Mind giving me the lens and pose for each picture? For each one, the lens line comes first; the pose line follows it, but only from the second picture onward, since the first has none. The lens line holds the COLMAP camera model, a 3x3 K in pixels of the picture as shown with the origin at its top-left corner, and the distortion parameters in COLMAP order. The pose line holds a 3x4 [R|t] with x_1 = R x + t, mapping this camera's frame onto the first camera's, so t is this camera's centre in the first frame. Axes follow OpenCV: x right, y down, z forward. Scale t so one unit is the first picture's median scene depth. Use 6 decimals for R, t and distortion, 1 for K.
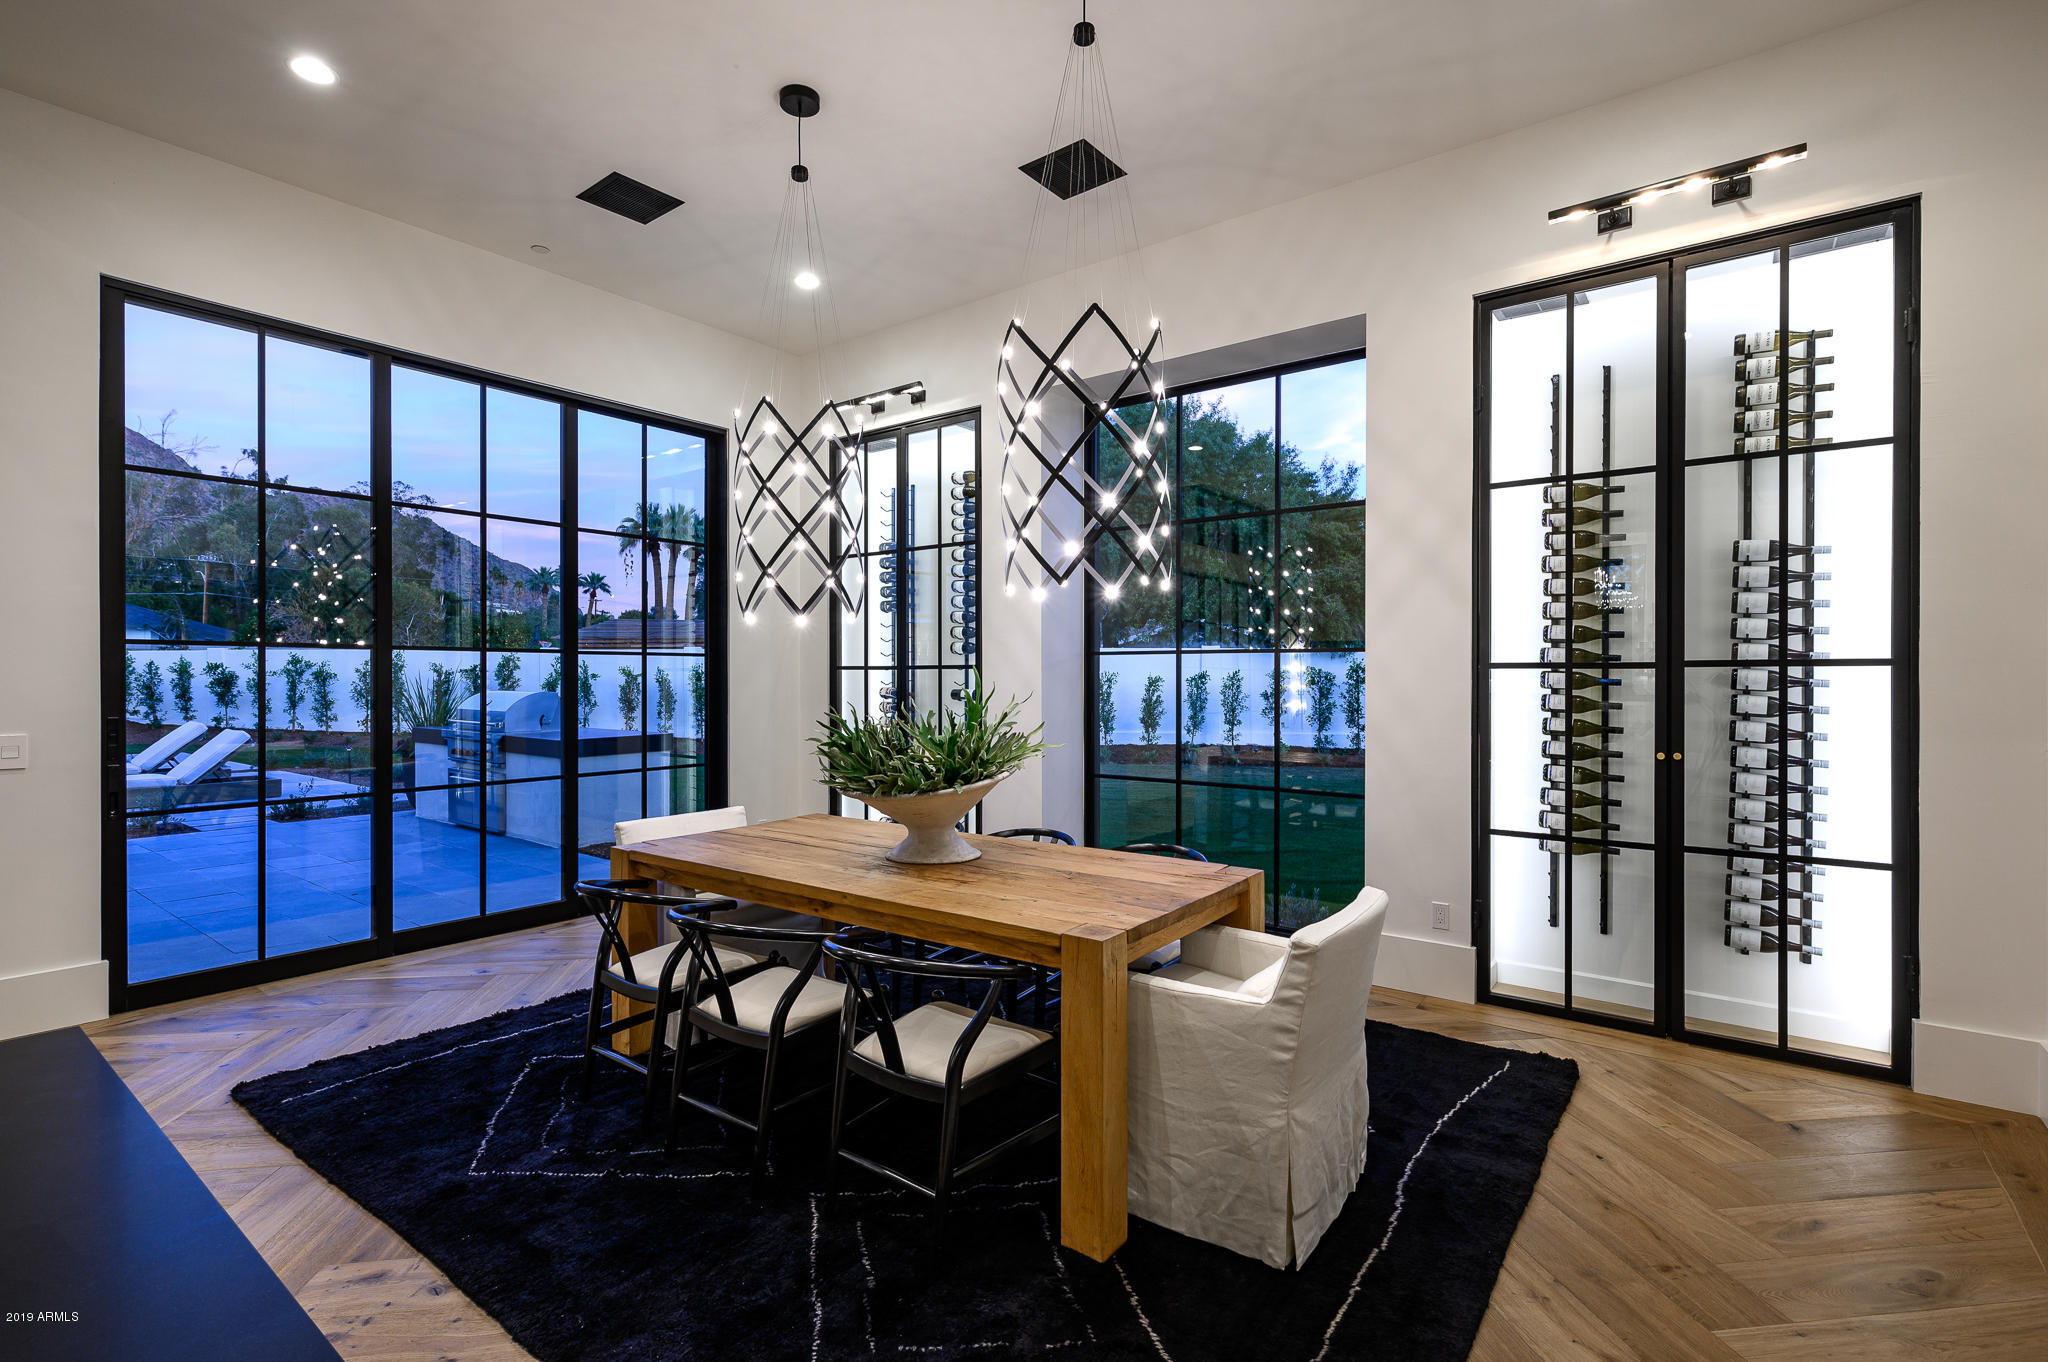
lens RADIAL K [[952.7, 0, 1037.7], [0, 952.7, 685.3], [0, 0, 1]] dist [0.005045, 0.000025]
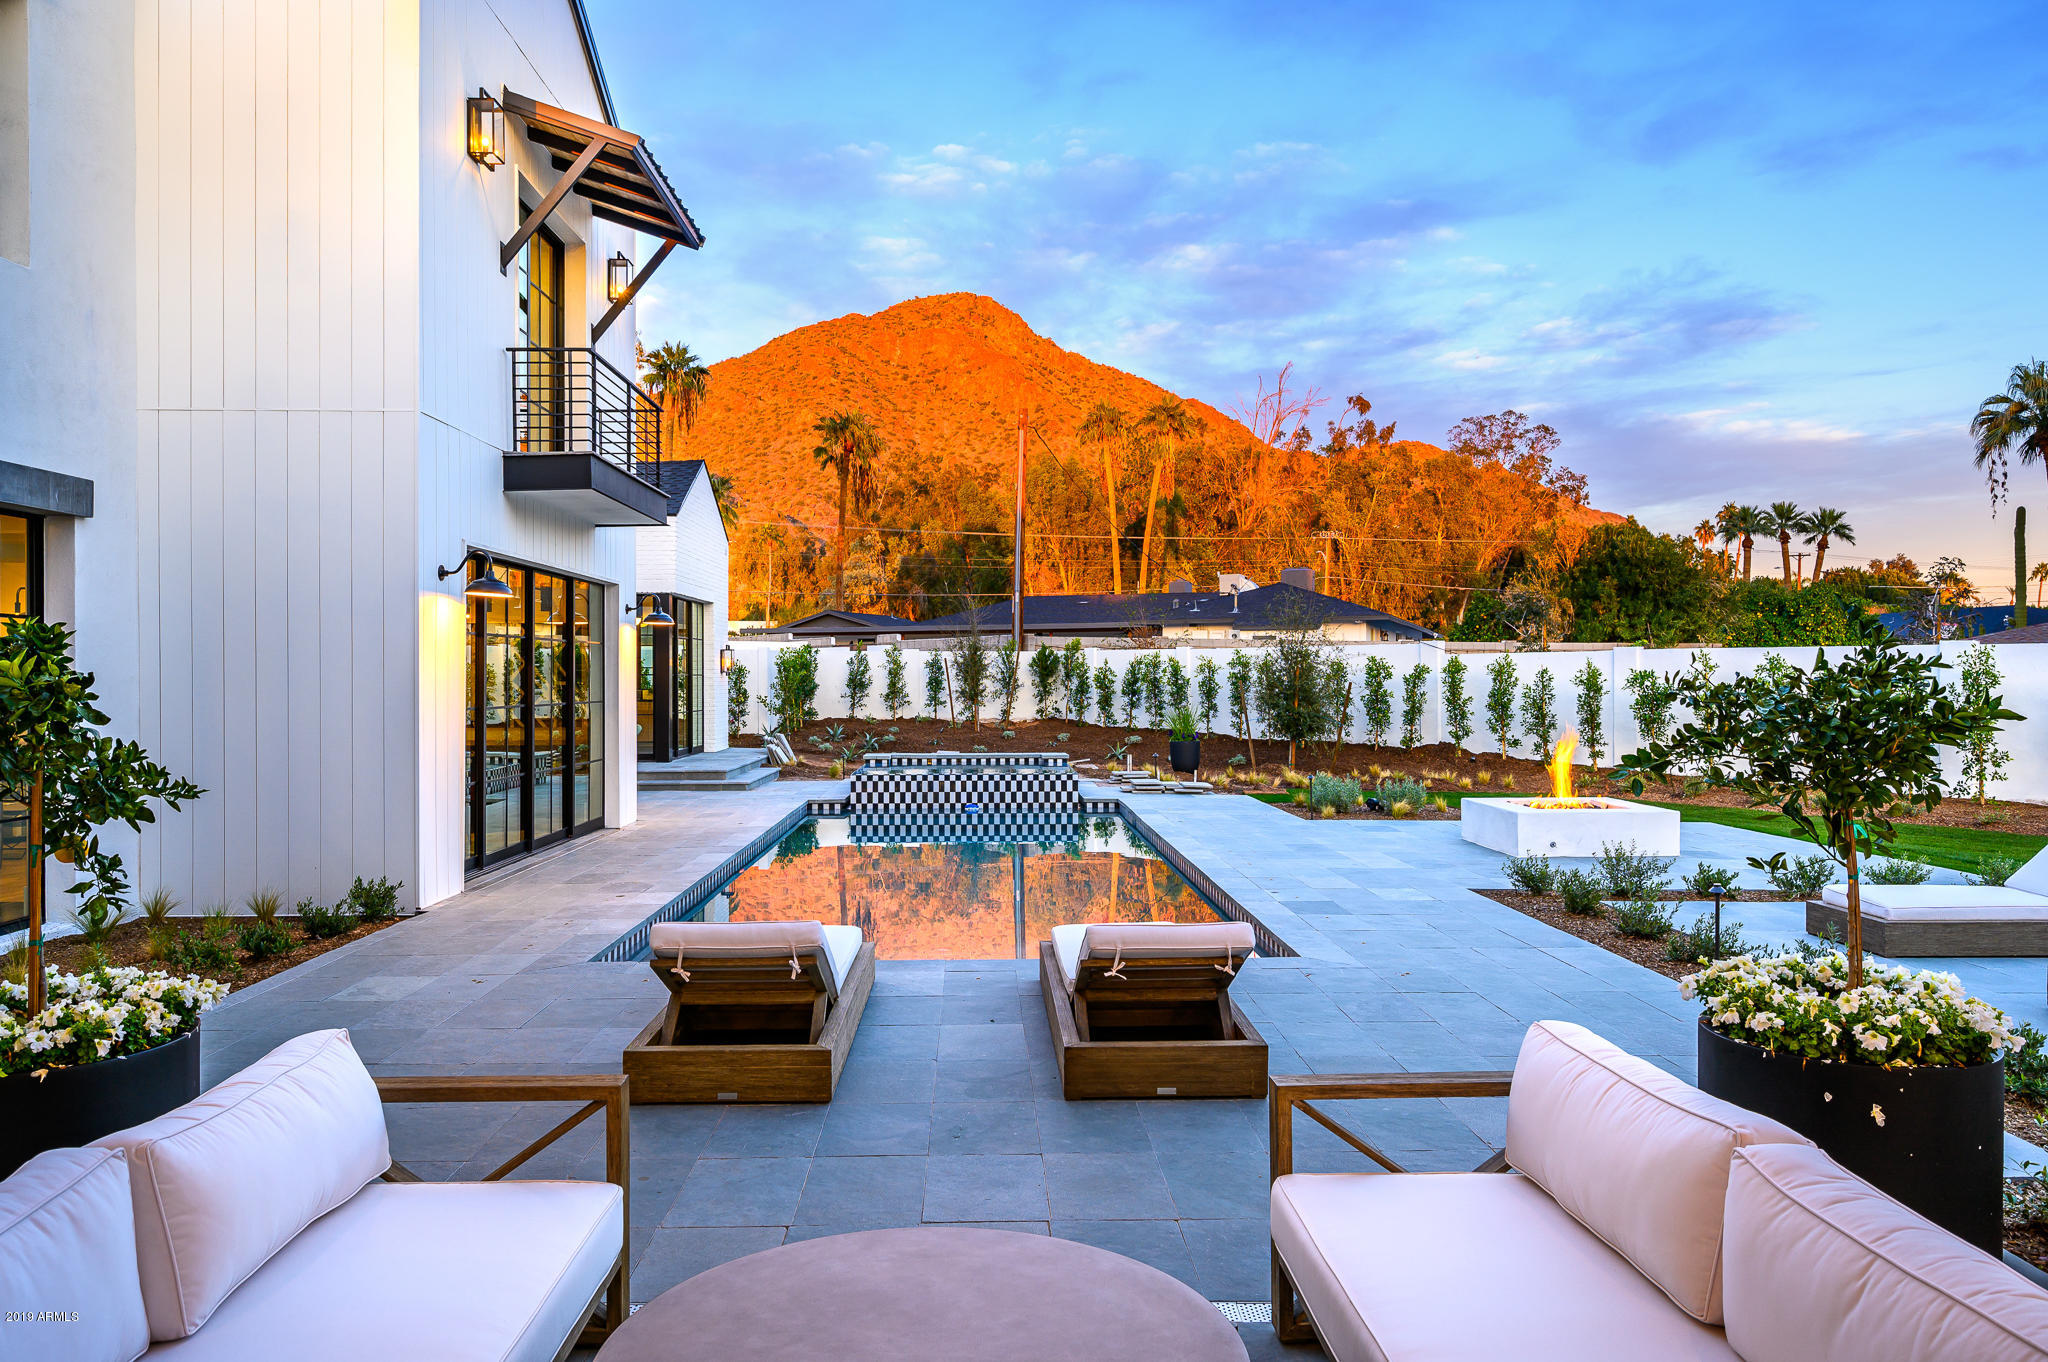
lens RADIAL K [[1409.9, 0, 966.3], [0, 1409.9, 678.7], [0, 0, 1]] dist [0.003642, -0.007507]
pose [[0.618125, 0.000174, -0.786080, -0.397687], [-0.005913, 0.999973, -0.004429, -0.010917], [0.786058, 0.007386, 0.618109, 0.069078]]
